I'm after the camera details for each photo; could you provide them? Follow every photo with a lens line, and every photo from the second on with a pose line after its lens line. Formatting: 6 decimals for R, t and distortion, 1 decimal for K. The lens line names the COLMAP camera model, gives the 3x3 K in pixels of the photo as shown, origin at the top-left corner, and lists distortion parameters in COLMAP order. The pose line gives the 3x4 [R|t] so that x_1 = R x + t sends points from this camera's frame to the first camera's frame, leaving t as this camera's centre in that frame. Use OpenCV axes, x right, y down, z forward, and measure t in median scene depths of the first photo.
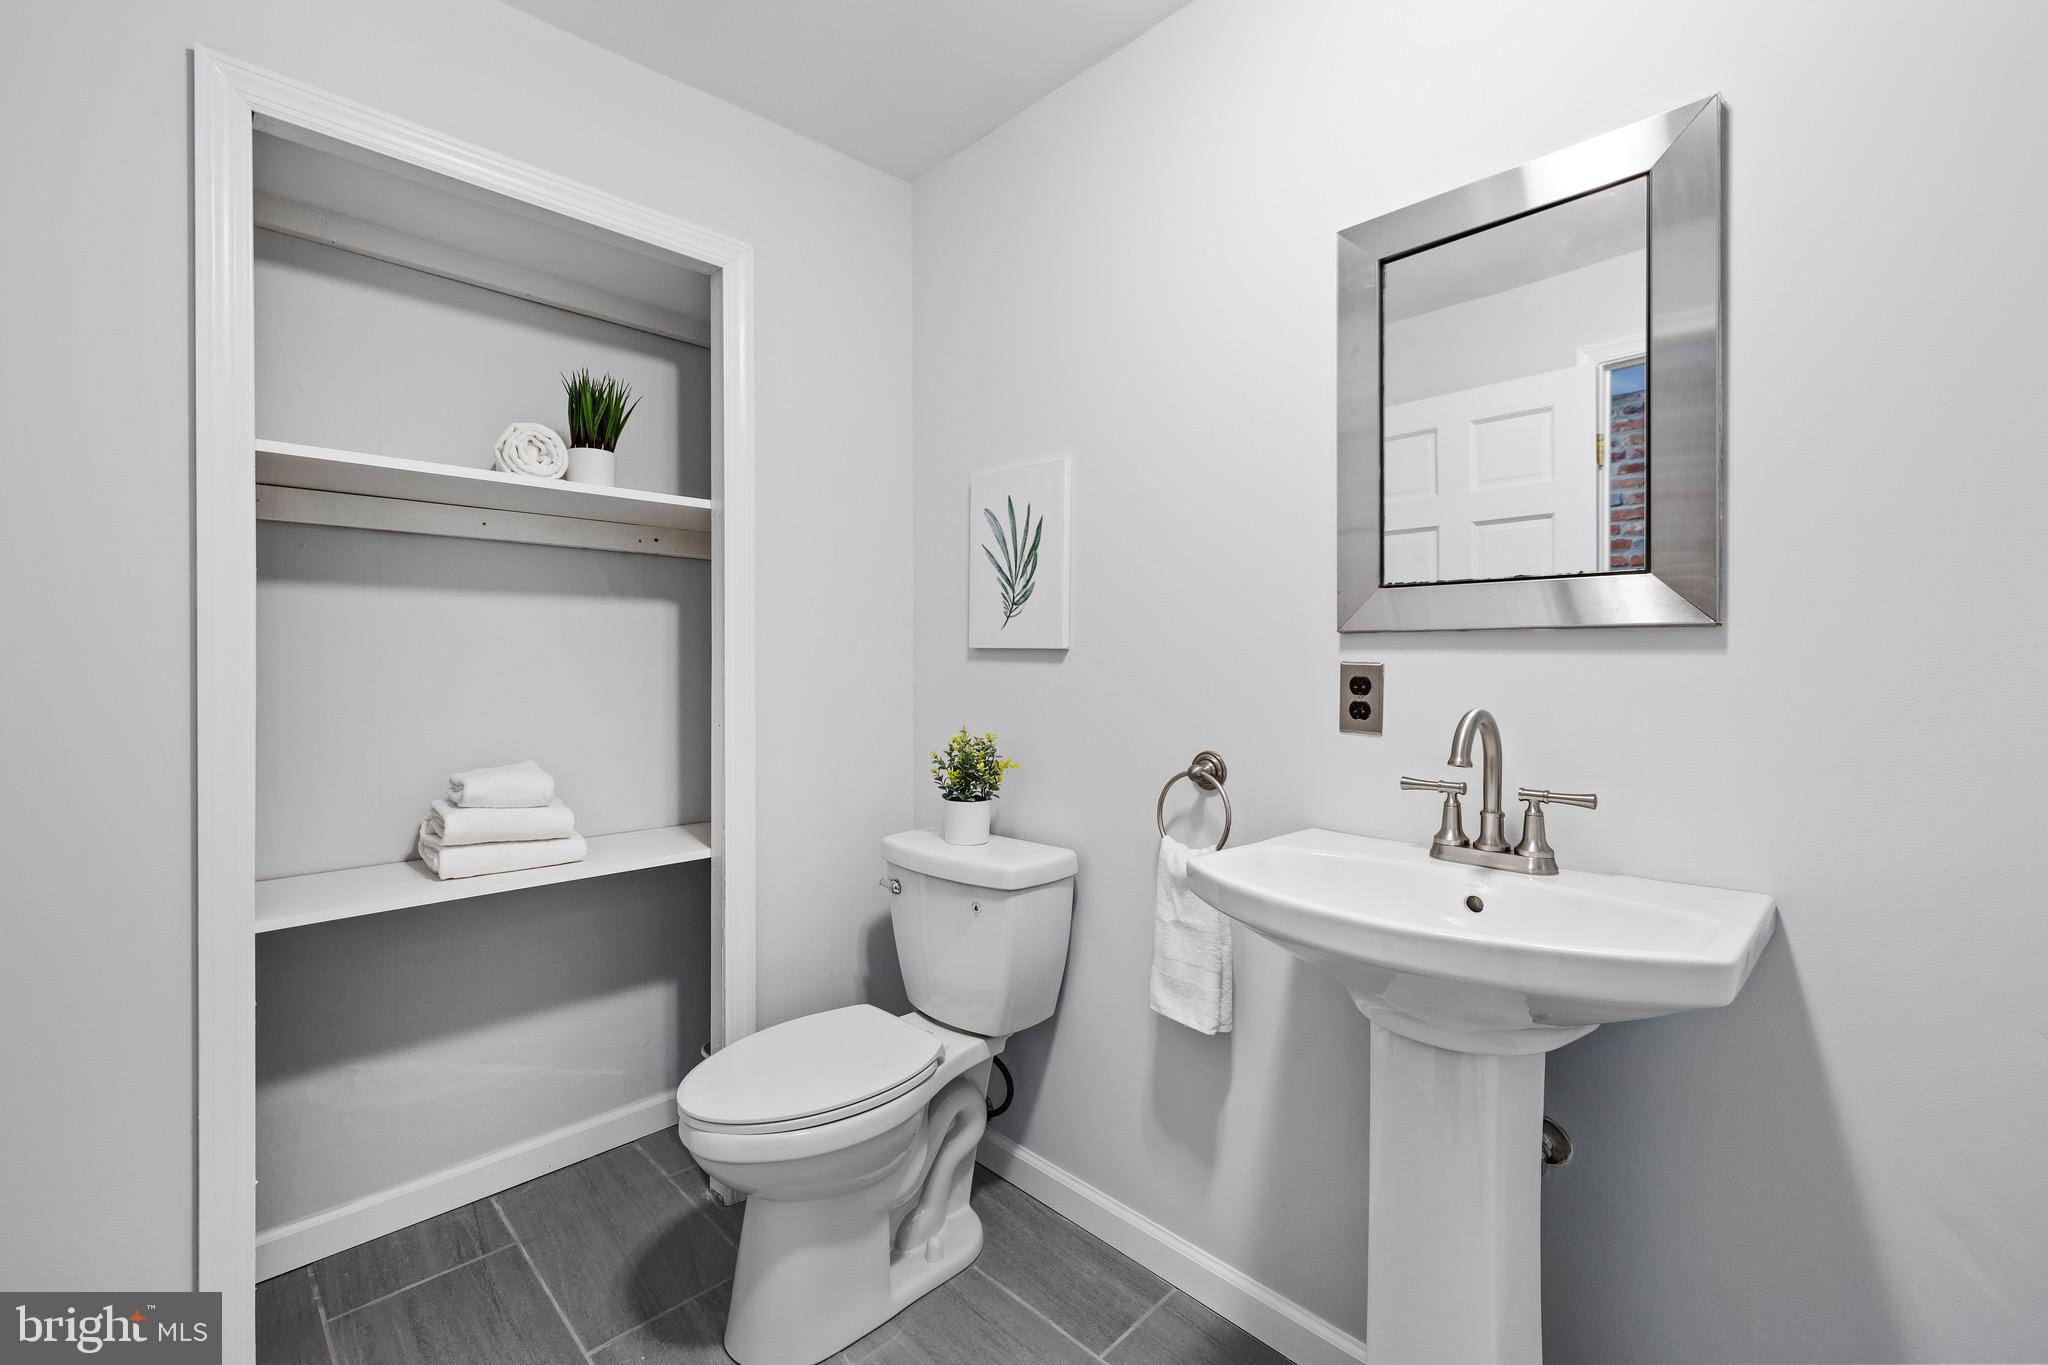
lens RADIAL K [[873.7, 0, 1008.0], [0, 873.7, 667.1], [0, 0, 1]] dist [0.002511, 0.000520]
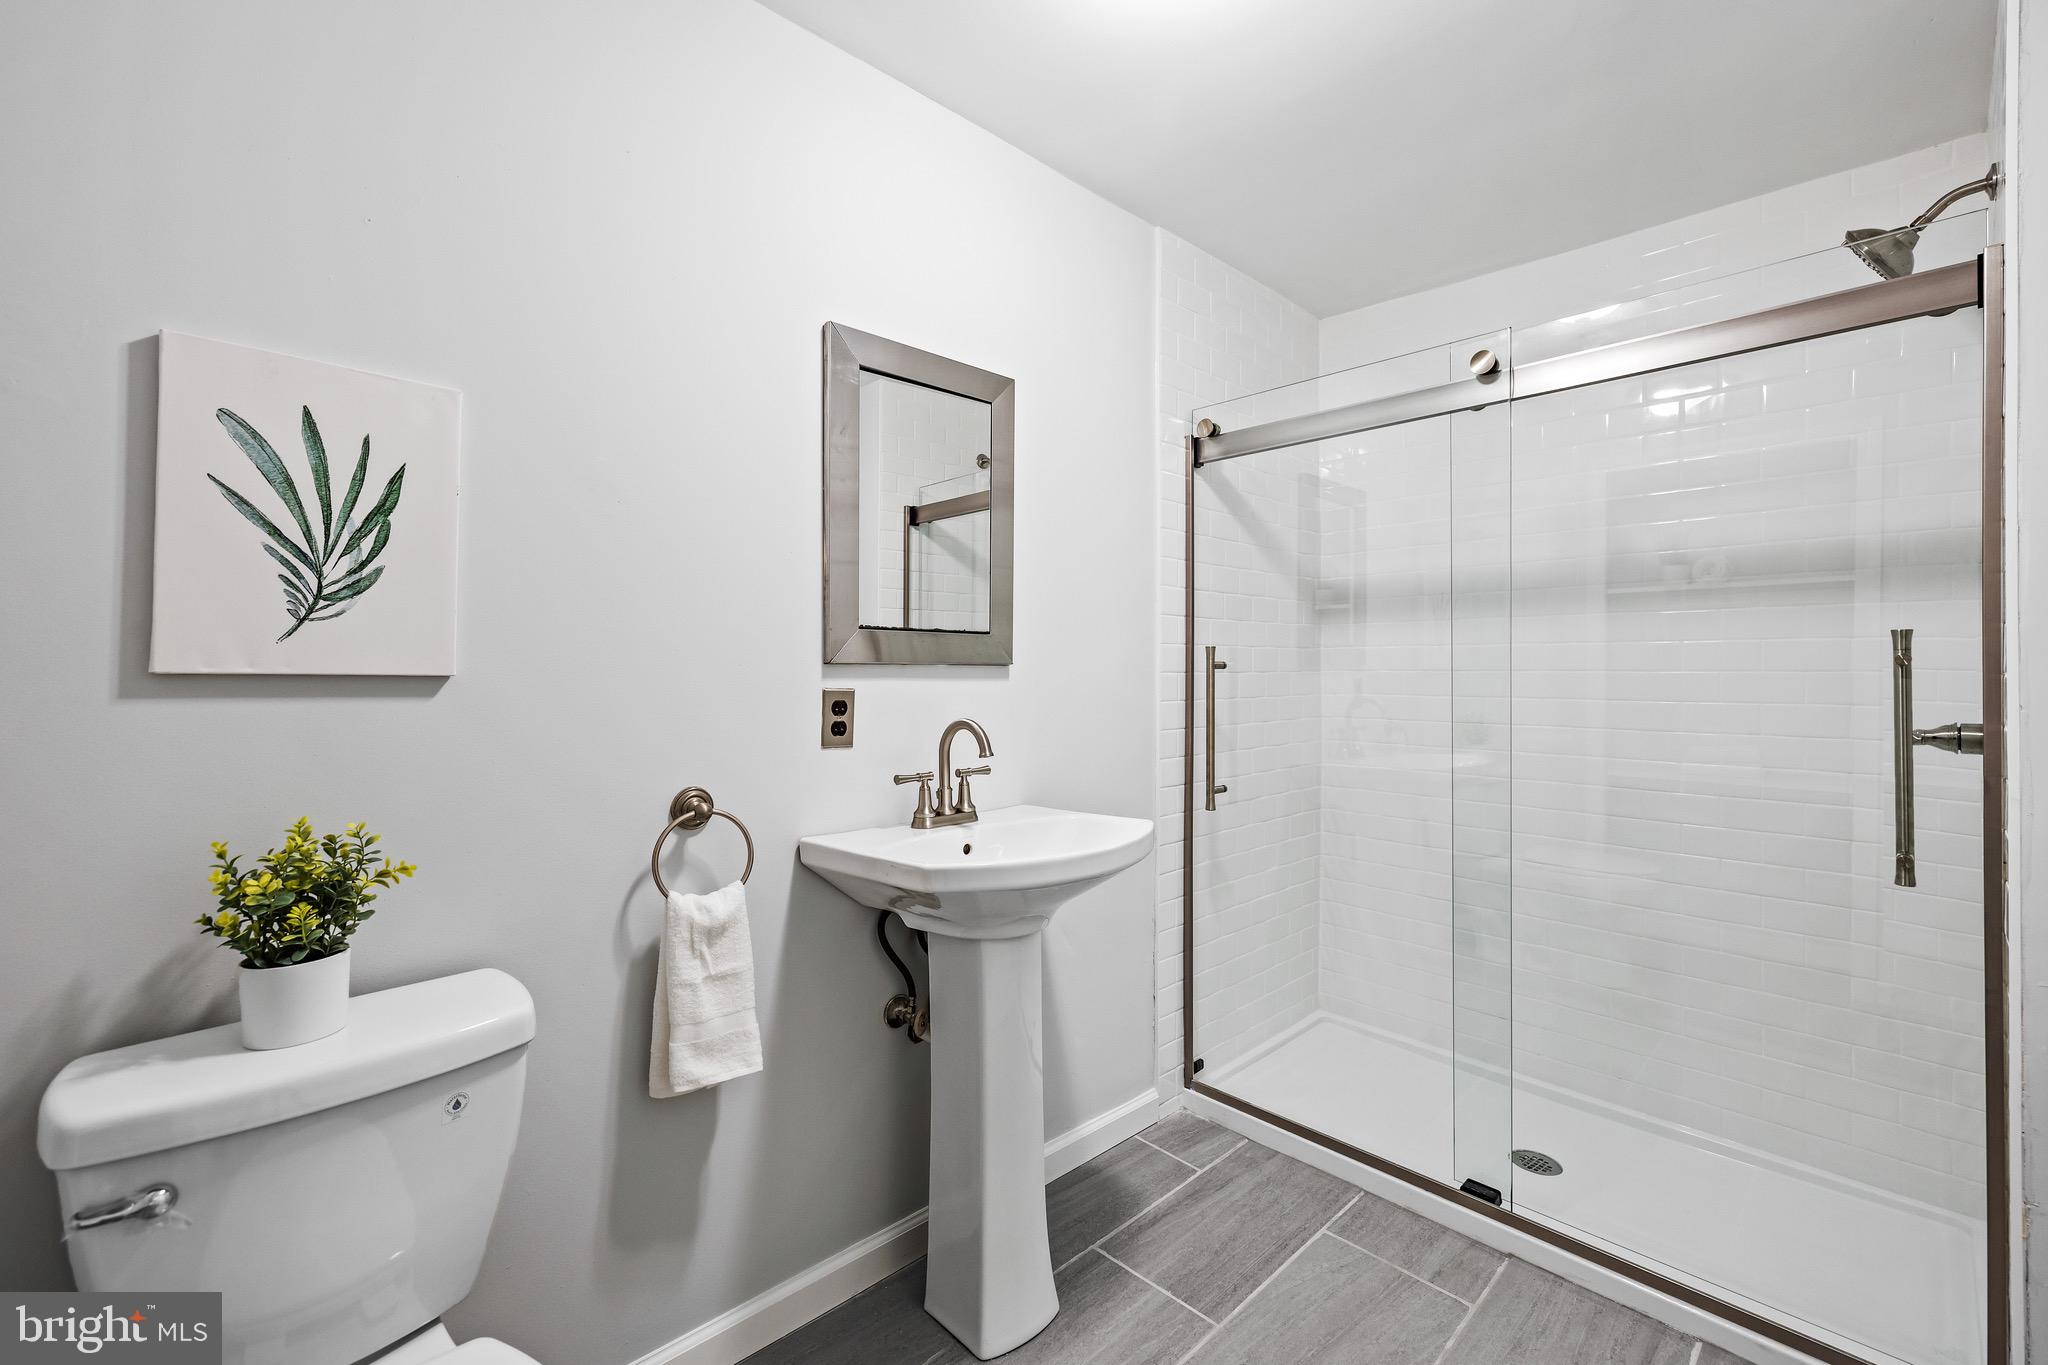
lens RADIAL K [[873.7, 0, 1008.2], [0, 873.7, 674.4], [0, 0, 1]] dist [0.002511, 0.000520]
pose [[0.006980, -0.006848, 0.999952, -0.721324], [0.006953, 0.999953, 0.006800, -0.028488], [-0.999951, 0.006905, 0.007027, 0.686301]]
